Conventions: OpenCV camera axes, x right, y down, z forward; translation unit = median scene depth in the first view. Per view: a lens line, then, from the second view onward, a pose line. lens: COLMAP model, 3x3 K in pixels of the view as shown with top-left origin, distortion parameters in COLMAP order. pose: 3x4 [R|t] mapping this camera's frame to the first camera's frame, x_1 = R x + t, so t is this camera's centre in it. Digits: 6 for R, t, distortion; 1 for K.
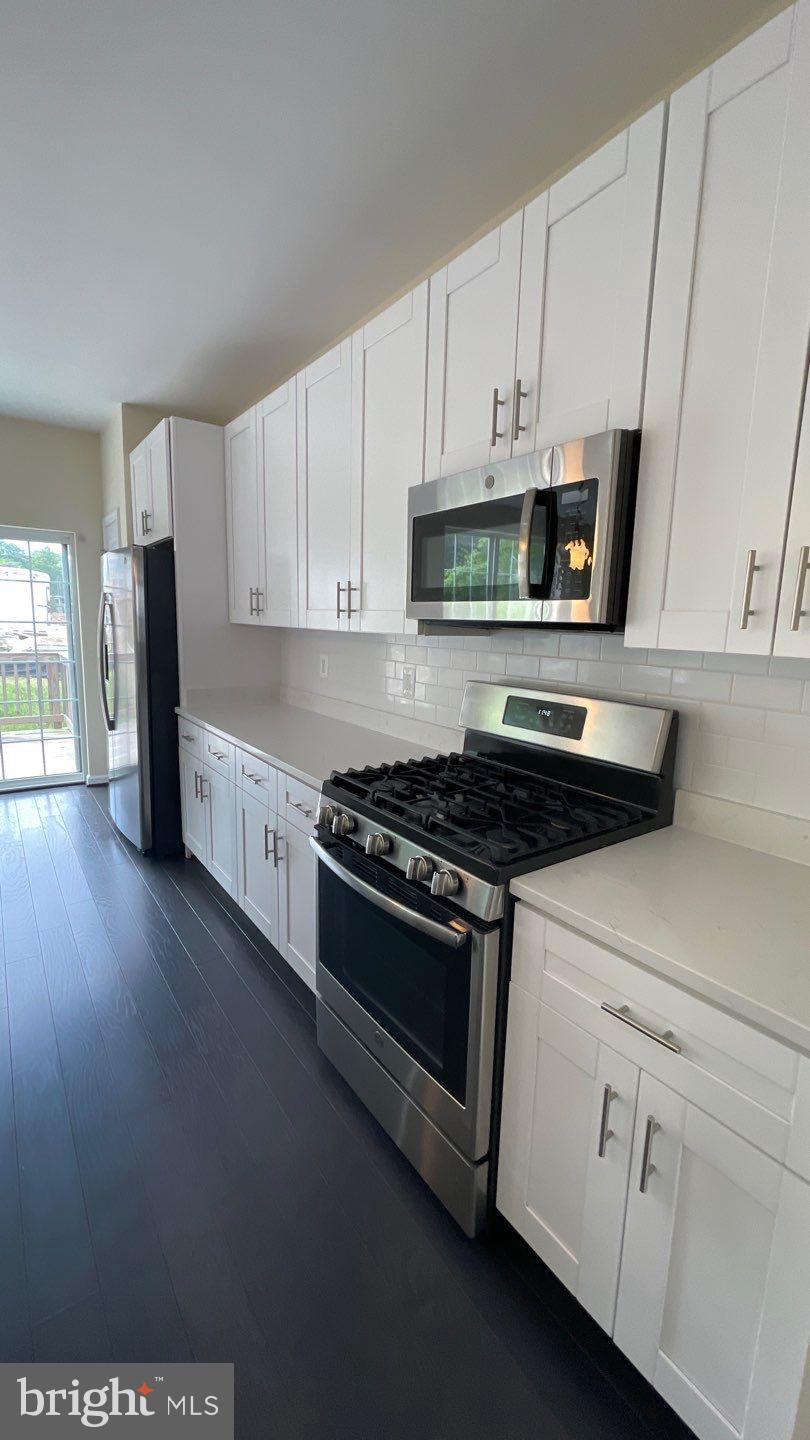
lens RADIAL K [[587.7, 0, 412.3], [0, 587.7, 709.8], [0, 0, 1]] dist [0.001407, 0.000489]
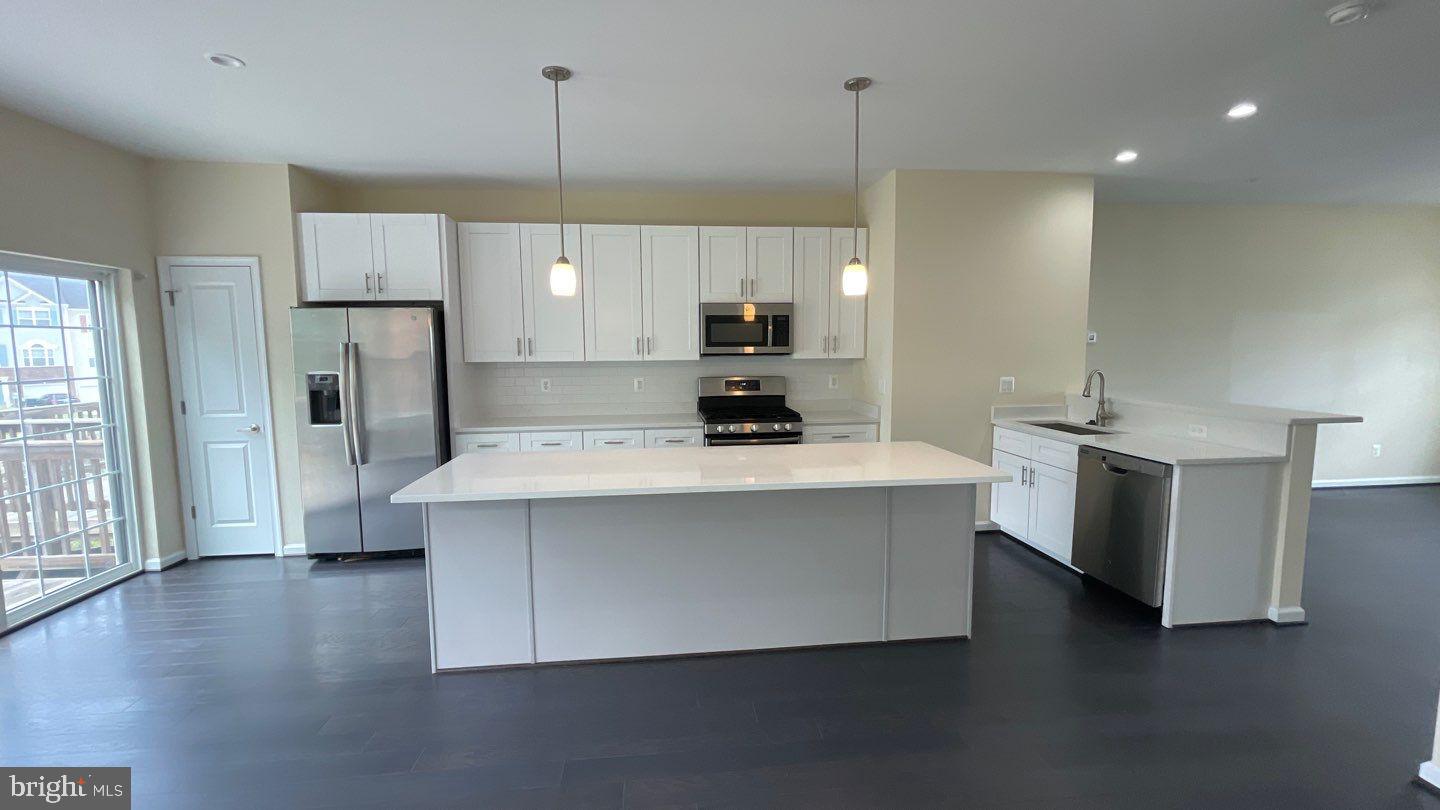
lens RADIAL K [[584.4, 0, 695.6], [0, 584.4, 403.2], [0, 0, 1]] dist [-0.000457, -0.000044]
pose [[0.498846, -0.123336, 0.857870, -1.235679], [0.151520, 0.986989, 0.053792, -0.047998], [-0.853343, 0.103151, 0.511044, -0.127949]]
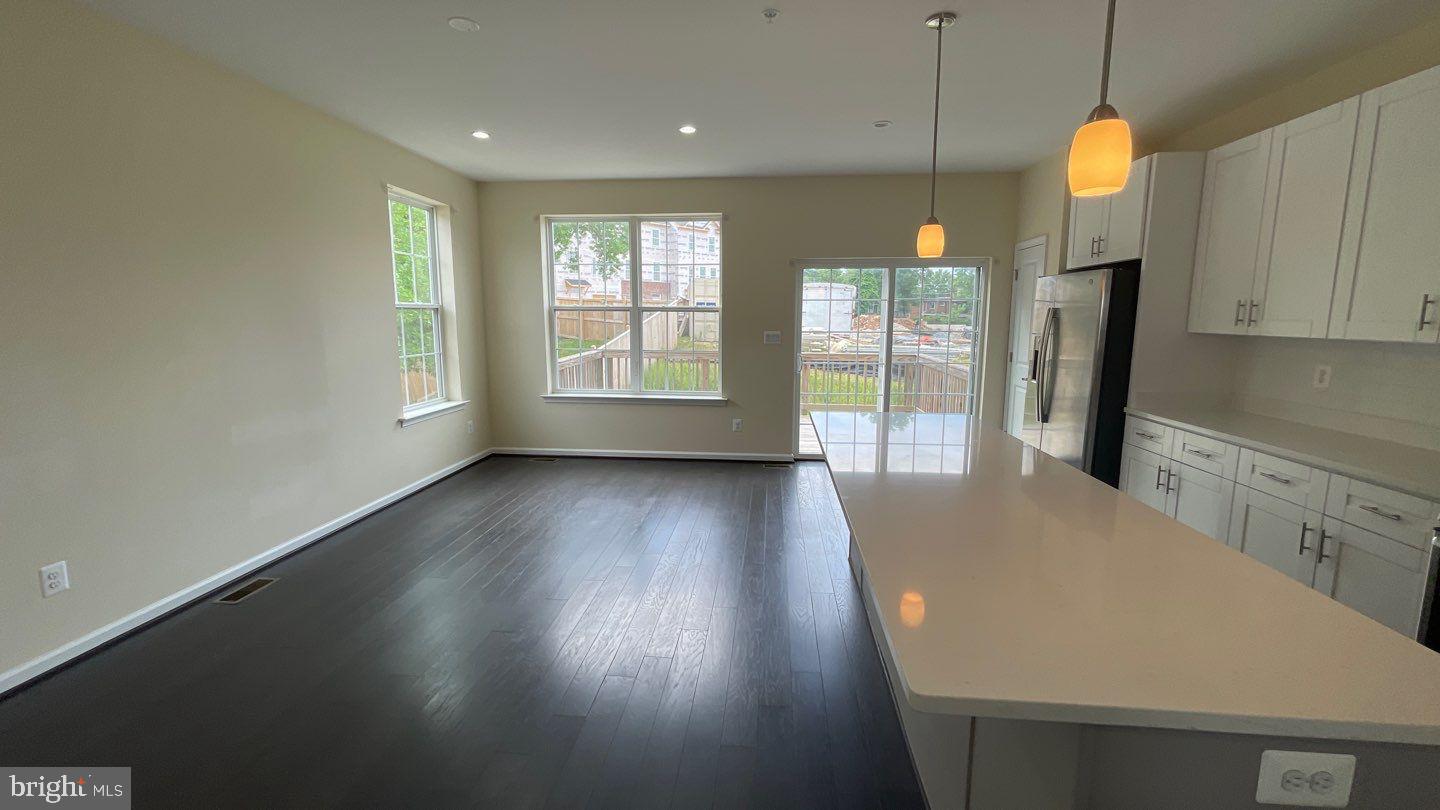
lens RADIAL K [[587.7, 0, 721.9], [0, 587.7, 398.2], [0, 0, 1]] dist [0.001407, 0.000489]
pose [[0.754489, 0.066444, -0.652941, -0.249132], [-0.081877, 0.996619, 0.006807, 0.034029], [0.651186, 0.048325, 0.757378, -0.359141]]
